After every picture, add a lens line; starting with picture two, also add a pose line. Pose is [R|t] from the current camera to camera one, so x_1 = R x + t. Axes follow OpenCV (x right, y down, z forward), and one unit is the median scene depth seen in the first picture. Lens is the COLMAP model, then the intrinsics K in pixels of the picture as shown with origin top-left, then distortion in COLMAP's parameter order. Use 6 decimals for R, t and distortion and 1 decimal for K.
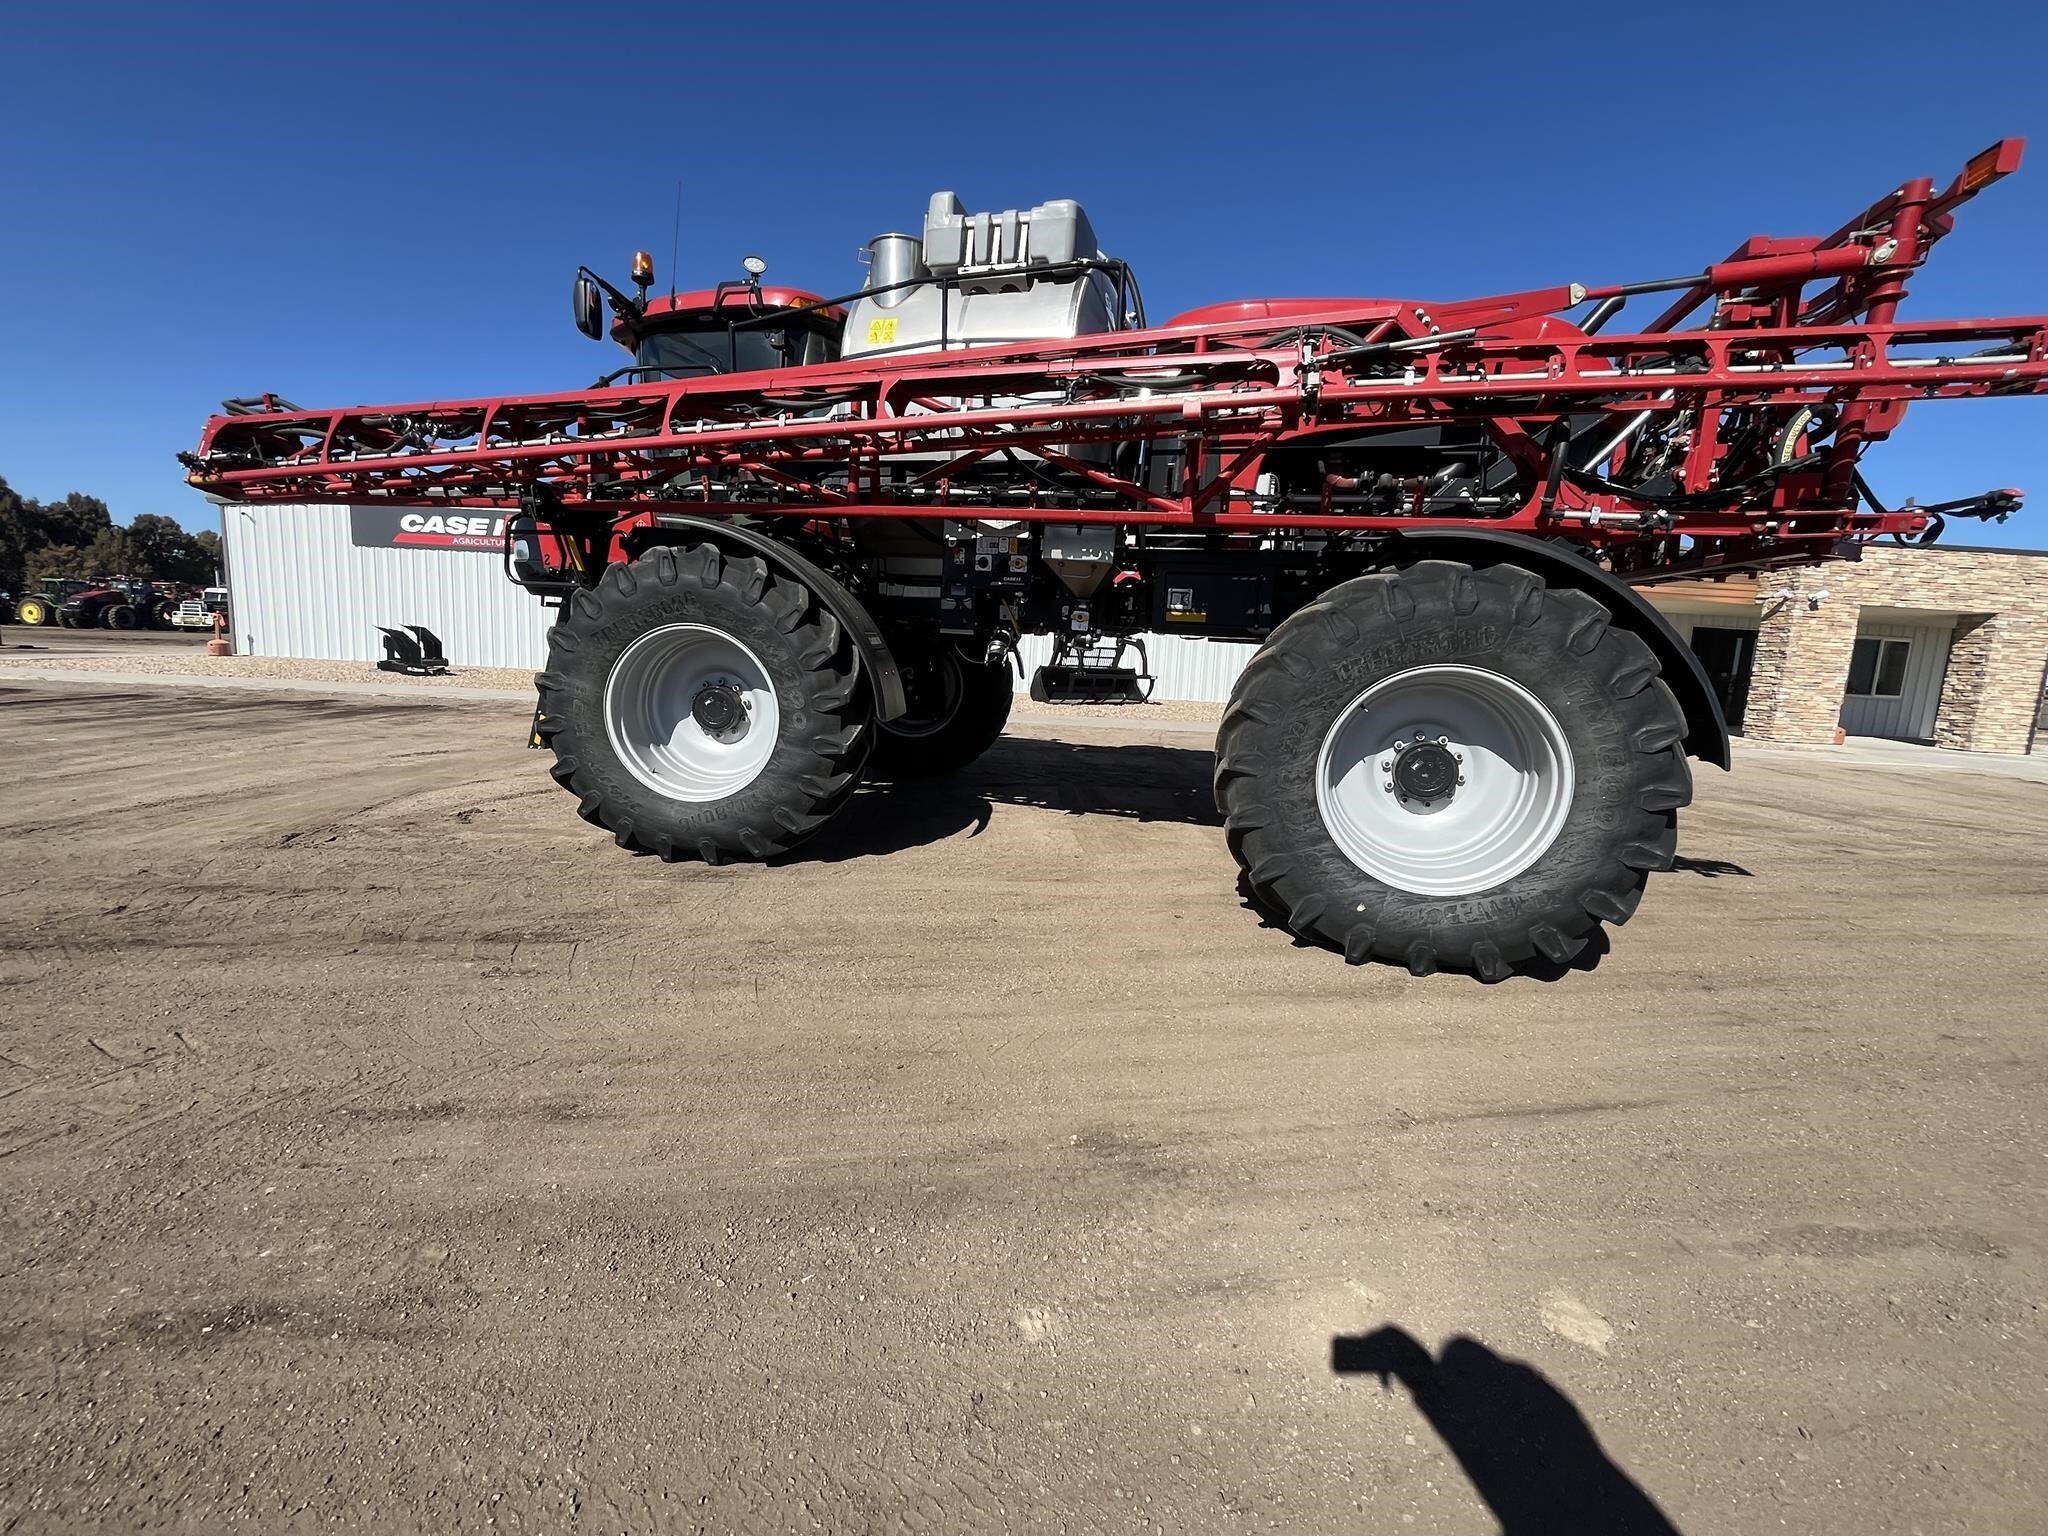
lens RADIAL K [[828.5, 0, 1020.5], [0, 828.5, 767.5], [0, 0, 1]] dist [-0.001962, -0.000031]
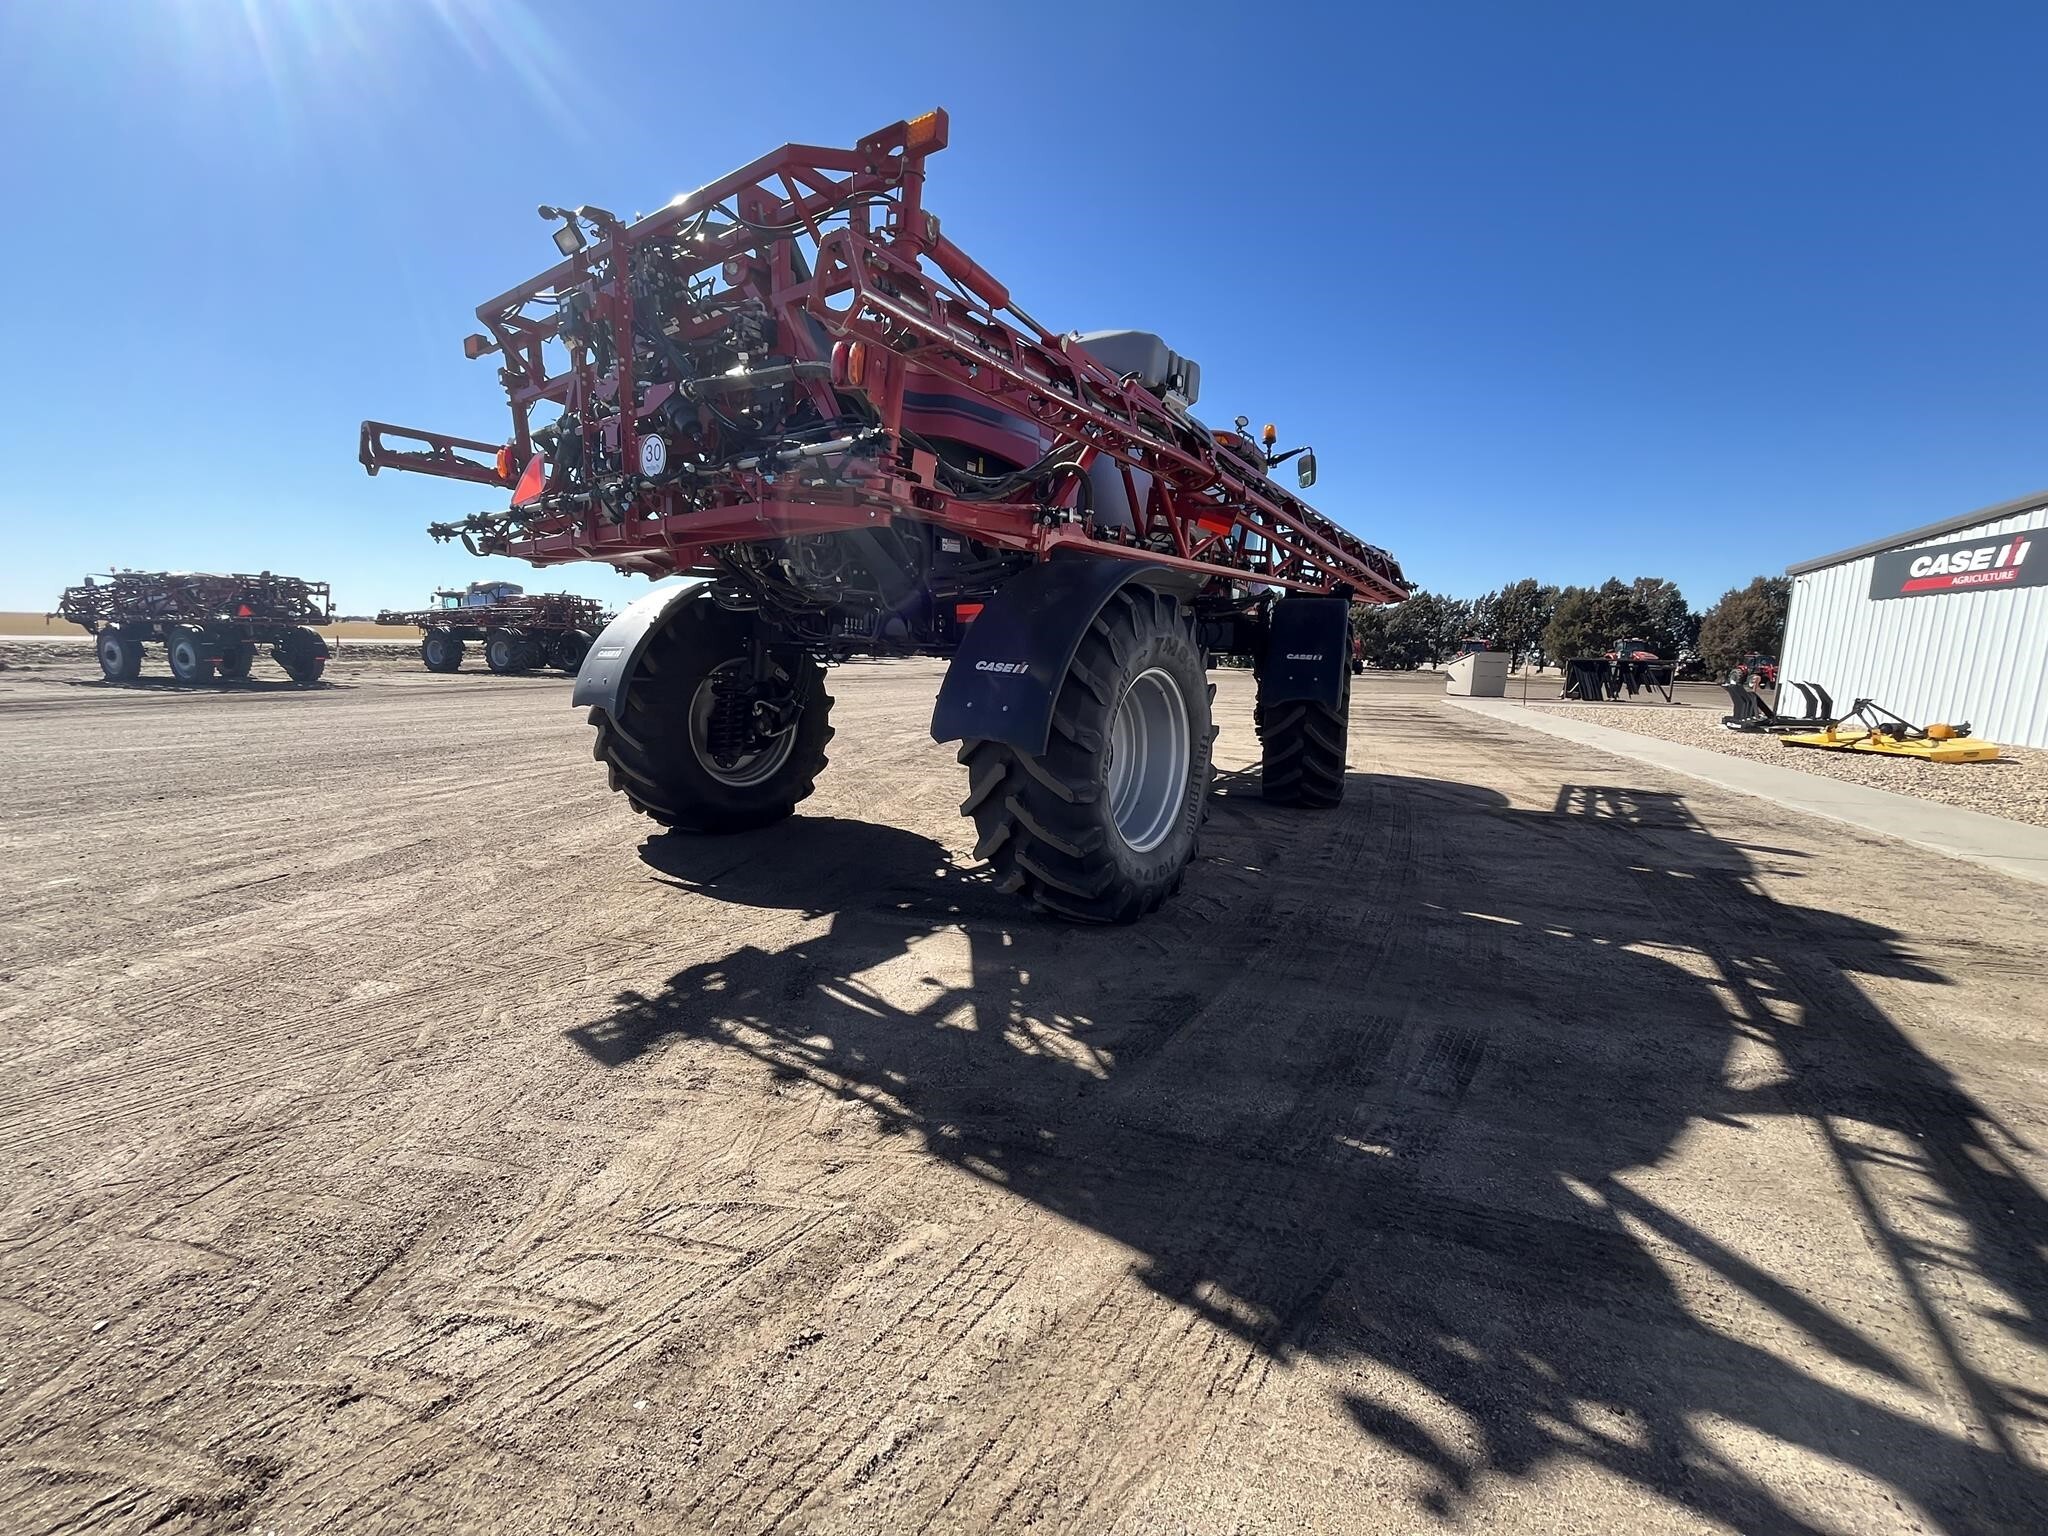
lens RADIAL K [[828.5, 0, 1019.8], [0, 828.5, 772.6], [0, 0, 1]] dist [-0.001962, -0.000031]
pose [[-0.310613, 0.089072, -0.946354, 1.563345], [-0.176601, 0.972858, 0.149530, -0.205001], [0.933987, 0.213573, -0.286452, 1.691824]]
